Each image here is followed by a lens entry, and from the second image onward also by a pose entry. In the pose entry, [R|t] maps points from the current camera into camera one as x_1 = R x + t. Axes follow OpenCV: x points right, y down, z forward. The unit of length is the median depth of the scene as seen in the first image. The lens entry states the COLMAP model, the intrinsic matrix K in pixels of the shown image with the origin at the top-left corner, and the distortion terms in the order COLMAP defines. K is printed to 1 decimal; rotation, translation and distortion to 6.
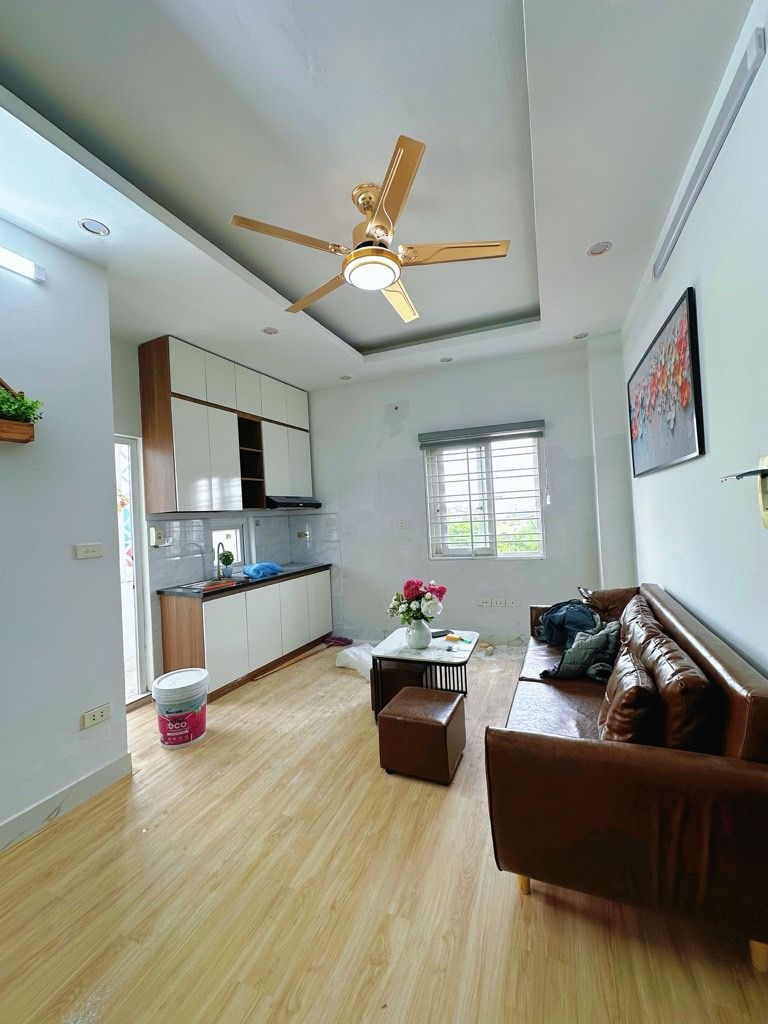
lens RADIAL K [[406.2, 0, 384.0], [0, 406.2, 512.0], [0, 0, 1]] dist [-0.002119, 0.000266]
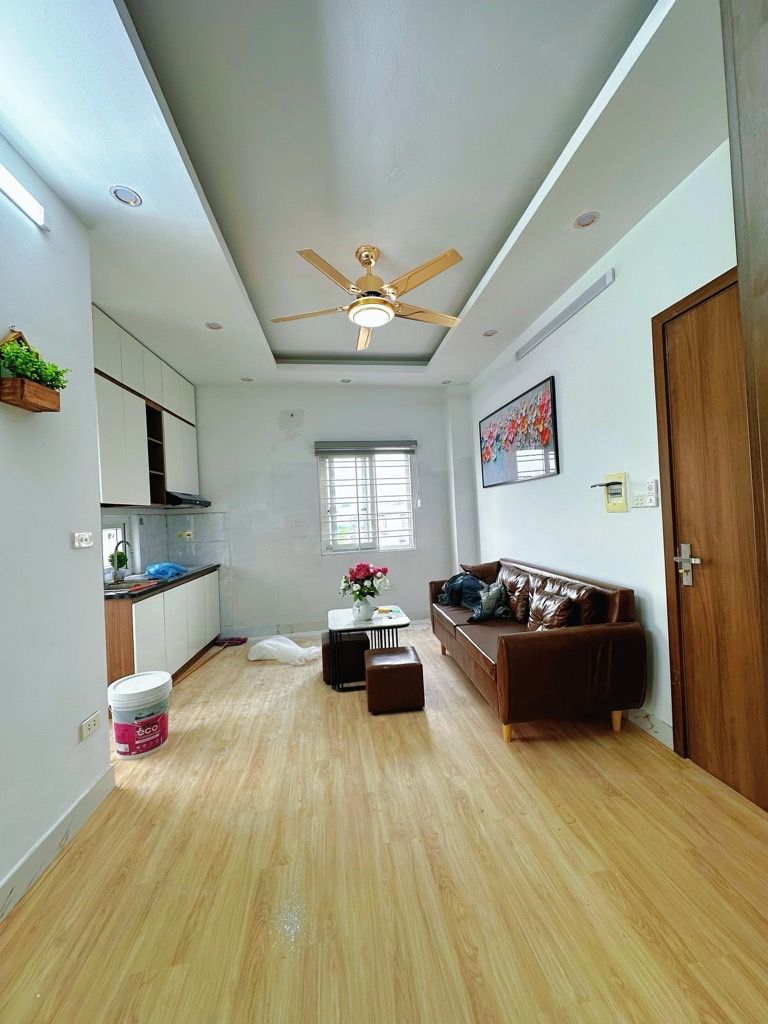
lens RADIAL K [[406.2, 0, 384.0], [0, 406.2, 512.0], [0, 0, 1]] dist [-0.002119, 0.000266]
pose [[0.866732, 0.014296, 0.498570, -0.390030], [-0.001988, 0.999680, -0.025208, 0.036341], [-0.498771, 0.020858, 0.866483, -0.066588]]
